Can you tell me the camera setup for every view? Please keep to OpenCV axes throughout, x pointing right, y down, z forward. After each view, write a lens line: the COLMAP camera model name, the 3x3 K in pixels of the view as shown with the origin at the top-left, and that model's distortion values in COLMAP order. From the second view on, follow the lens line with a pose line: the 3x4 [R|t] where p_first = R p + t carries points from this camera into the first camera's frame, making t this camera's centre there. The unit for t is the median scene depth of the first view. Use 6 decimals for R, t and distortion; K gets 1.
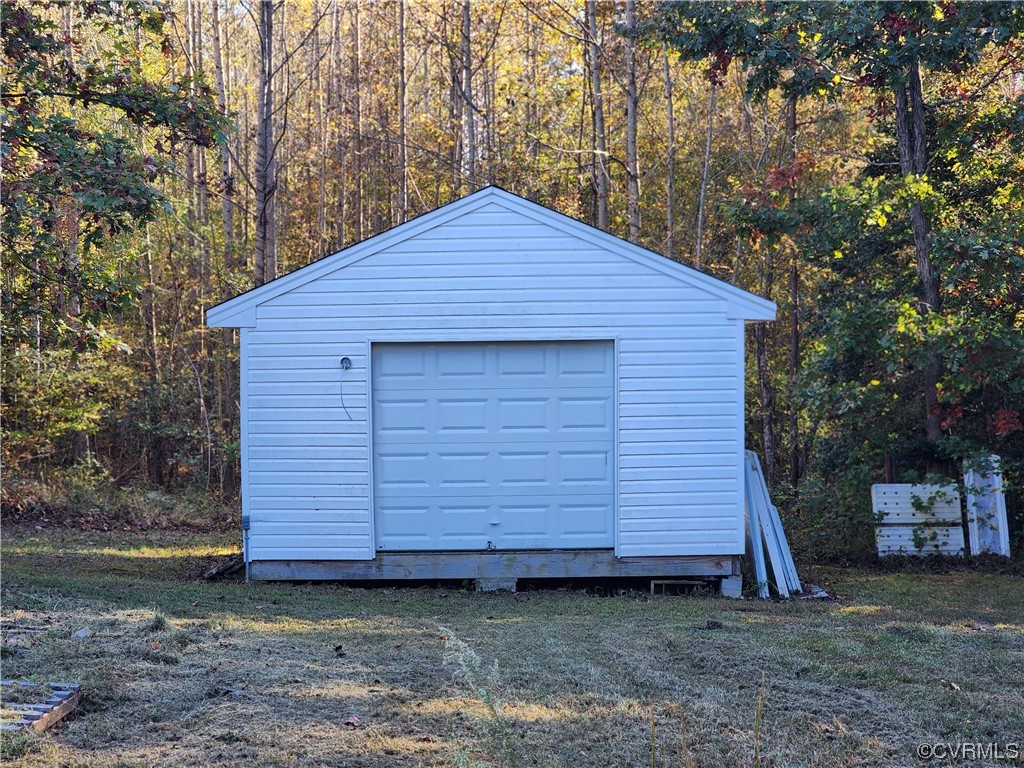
lens RADIAL K [[2055.4, 0, 512.3], [0, 2055.4, 383.8], [0, 0, 1]] dist [-0.241571, 0.000000]
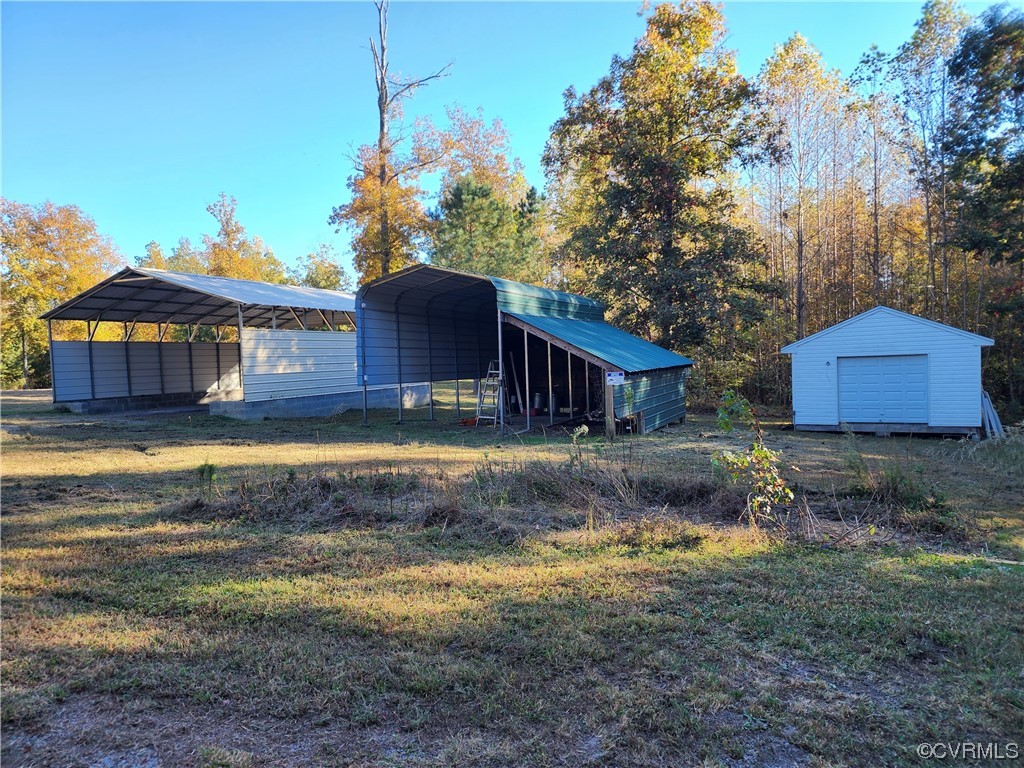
lens RADIAL K [[690.9, 0, 512.6], [0, 690.9, 388.2], [0, 0, 1]] dist [0.058866, -0.029388]
pose [[0.872200, -0.000917, -0.489148, 0.021796], [0.011957, 0.999739, 0.019446, 0.001663], [0.489003, -0.022809, 0.871984, -0.186556]]
